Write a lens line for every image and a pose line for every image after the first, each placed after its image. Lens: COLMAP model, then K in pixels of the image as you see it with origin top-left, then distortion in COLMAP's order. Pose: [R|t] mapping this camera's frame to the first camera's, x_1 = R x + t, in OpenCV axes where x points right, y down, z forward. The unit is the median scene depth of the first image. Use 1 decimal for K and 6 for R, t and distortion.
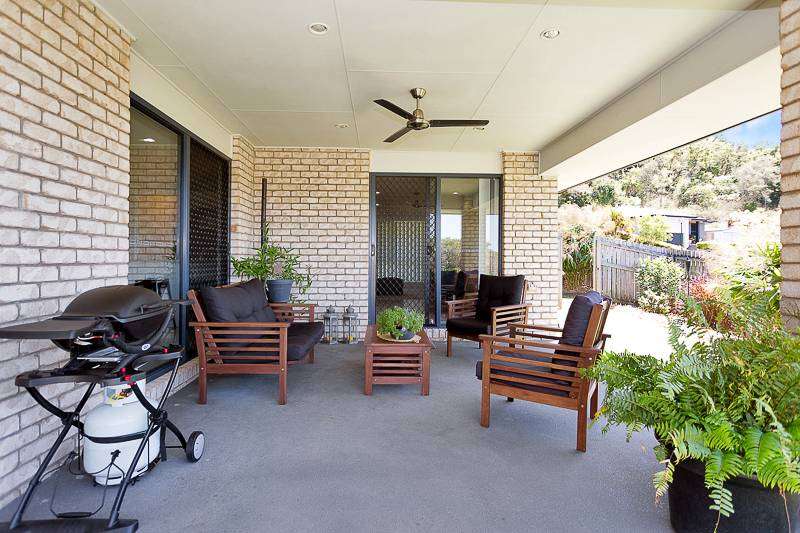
lens RADIAL K [[404.9, 0, 398.7], [0, 404.9, 262.8], [0, 0, 1]] dist [-0.024922, -0.000087]
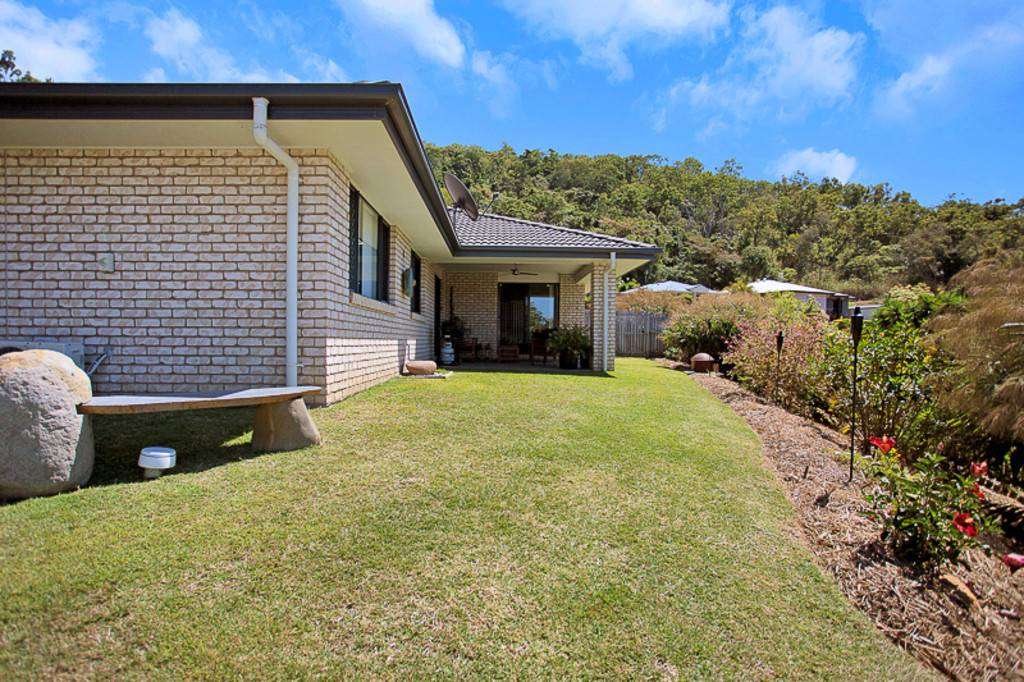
lens RADIAL K [[518.3, 0, 510.9], [0, 518.3, 343.3], [0, 0, 1]] dist [-0.024922, -0.000087]
pose [[0.999722, 0.006445, -0.022686, 0.005540], [-0.006558, 0.999966, -0.004913, 0.009889], [0.022653, 0.005061, 0.999731, -0.151110]]
